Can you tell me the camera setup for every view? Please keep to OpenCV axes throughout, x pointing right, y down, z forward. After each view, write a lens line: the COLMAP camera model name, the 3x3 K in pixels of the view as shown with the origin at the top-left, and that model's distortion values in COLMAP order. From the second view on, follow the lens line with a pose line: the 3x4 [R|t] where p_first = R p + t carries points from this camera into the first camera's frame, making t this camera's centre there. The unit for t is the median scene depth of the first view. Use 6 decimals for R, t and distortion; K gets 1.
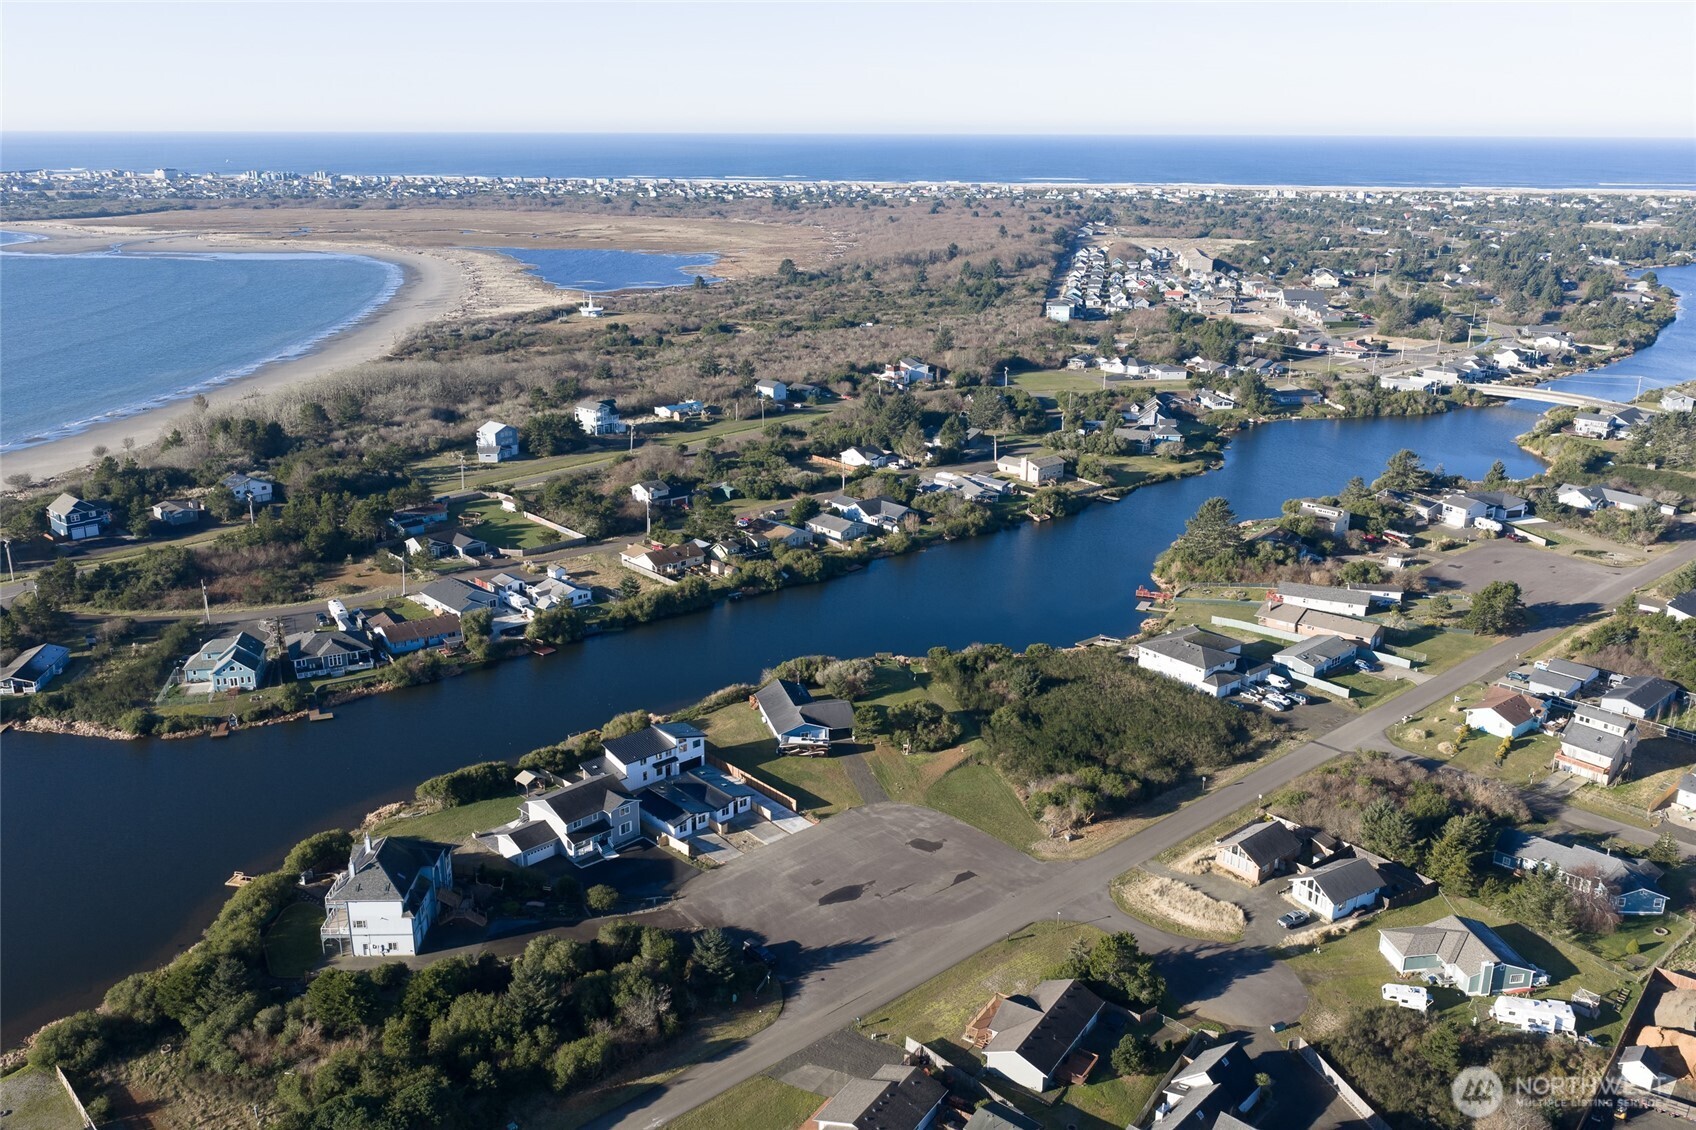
lens RADIAL K [[1396.6, 0, 855.6], [0, 1396.6, 569.0], [0, 0, 1]] dist [0.024894, -0.047017]
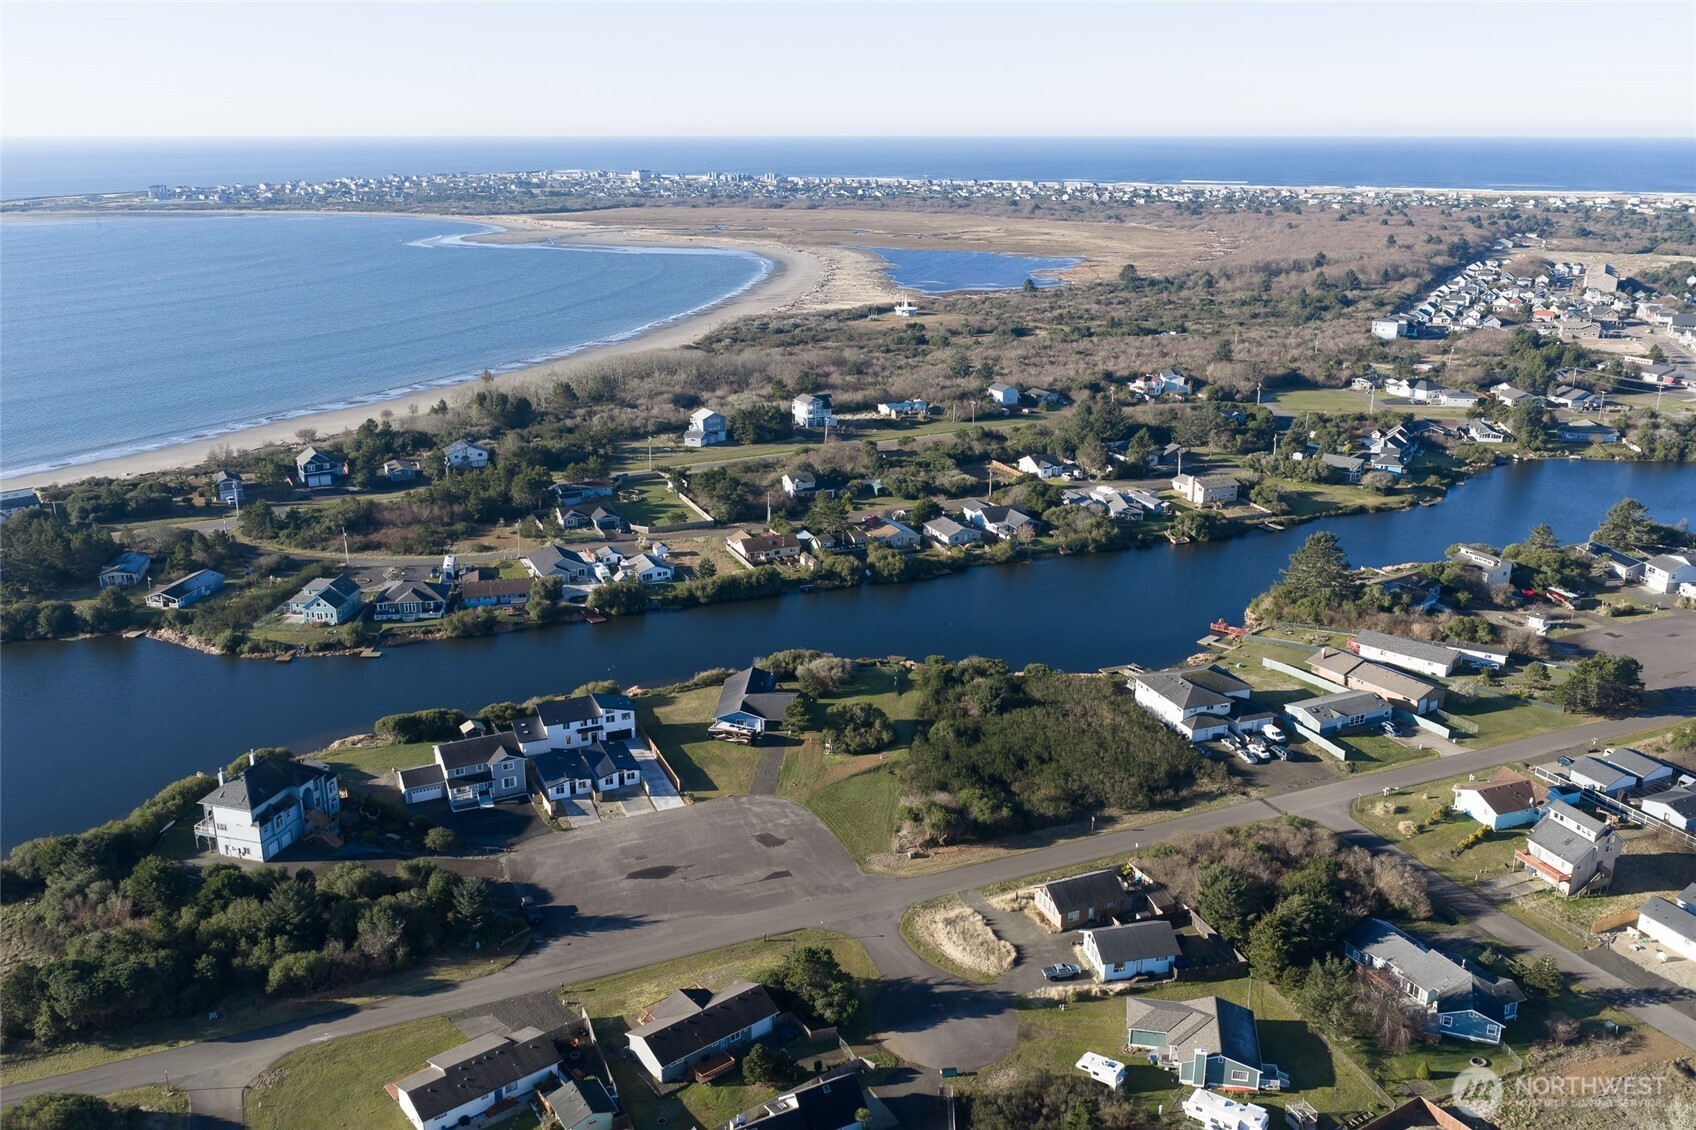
lens RADIAL K [[1396.6, 0, 855.6], [0, 1396.6, 569.0], [0, 0, 1]] dist [0.024894, -0.047017]
pose [[0.948326, 0.091919, -0.303692, 0.256533], [-0.092630, 0.995627, 0.012096, -0.010081], [0.303476, 0.016660, 0.952693, 0.034435]]
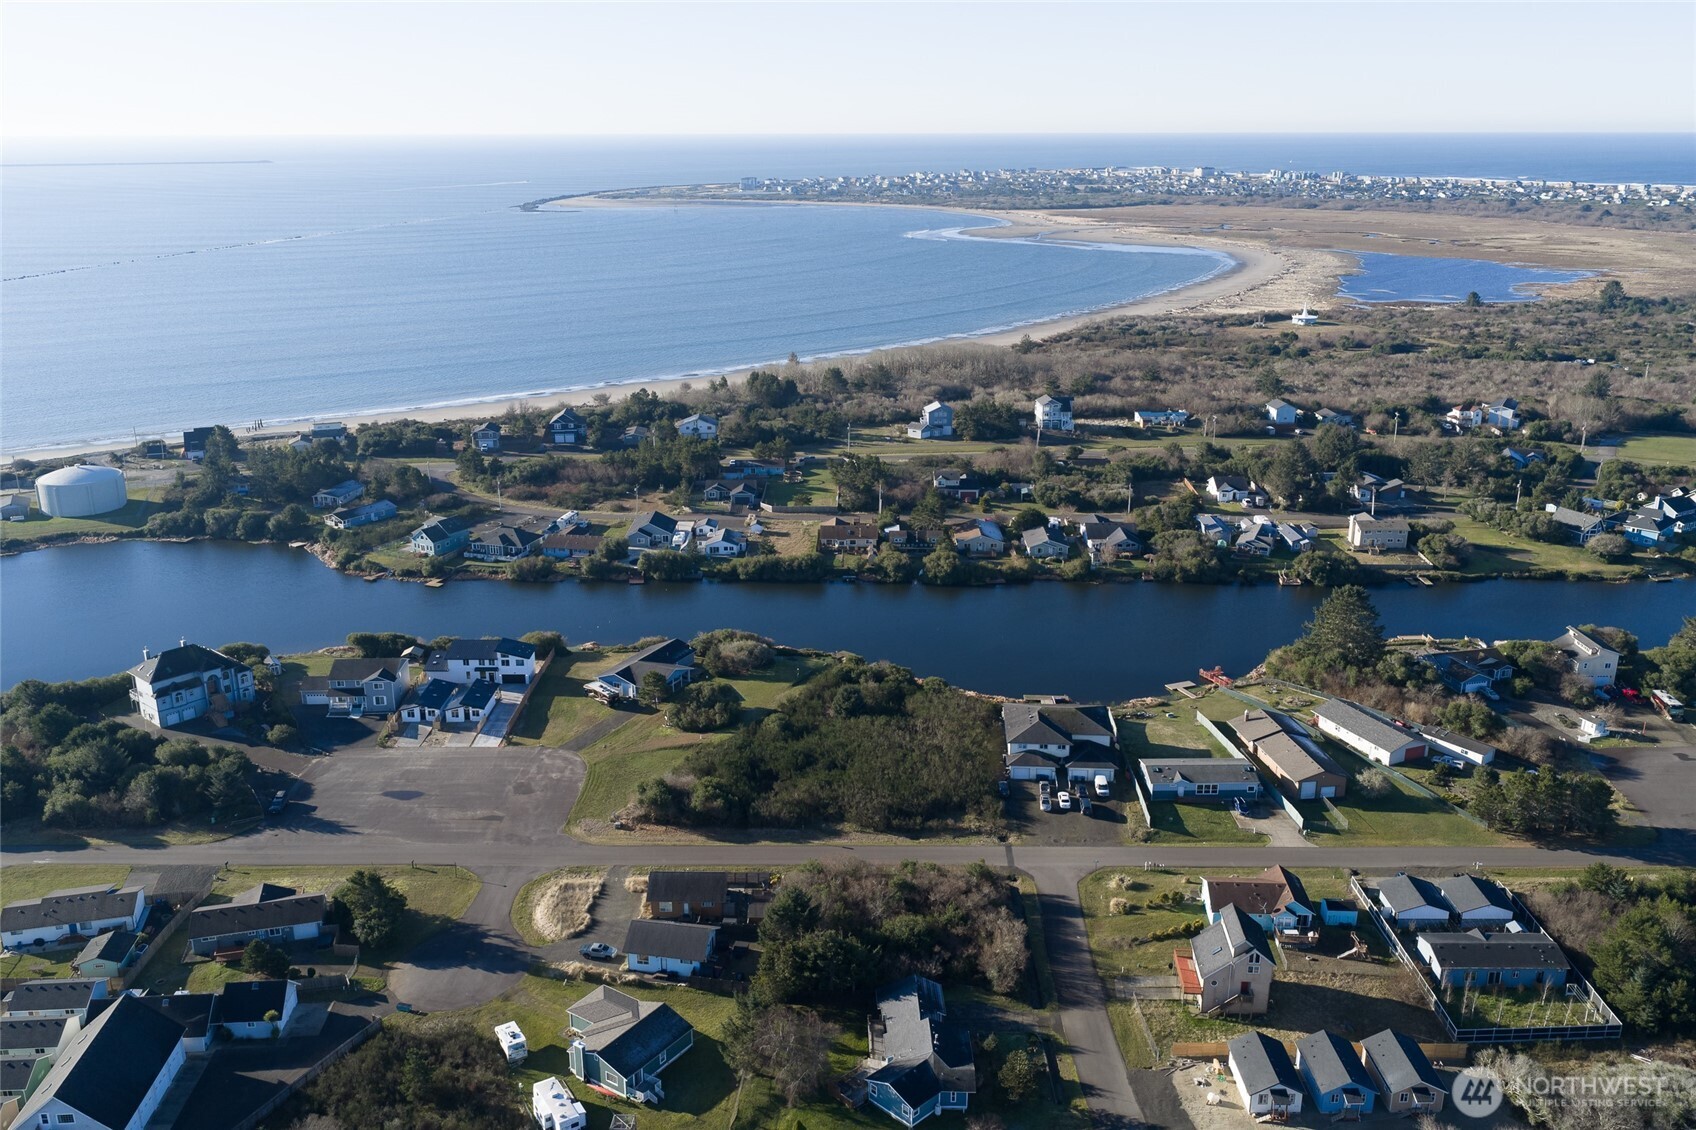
lens RADIAL K [[1396.6, 0, 855.6], [0, 1396.6, 569.0], [0, 0, 1]] dist [0.024894, -0.047017]
pose [[0.734780, 0.199600, -0.648273, 0.587748], [-0.199898, 0.977000, 0.074241, -0.065529], [0.648181, 0.075037, 0.757780, 0.212935]]
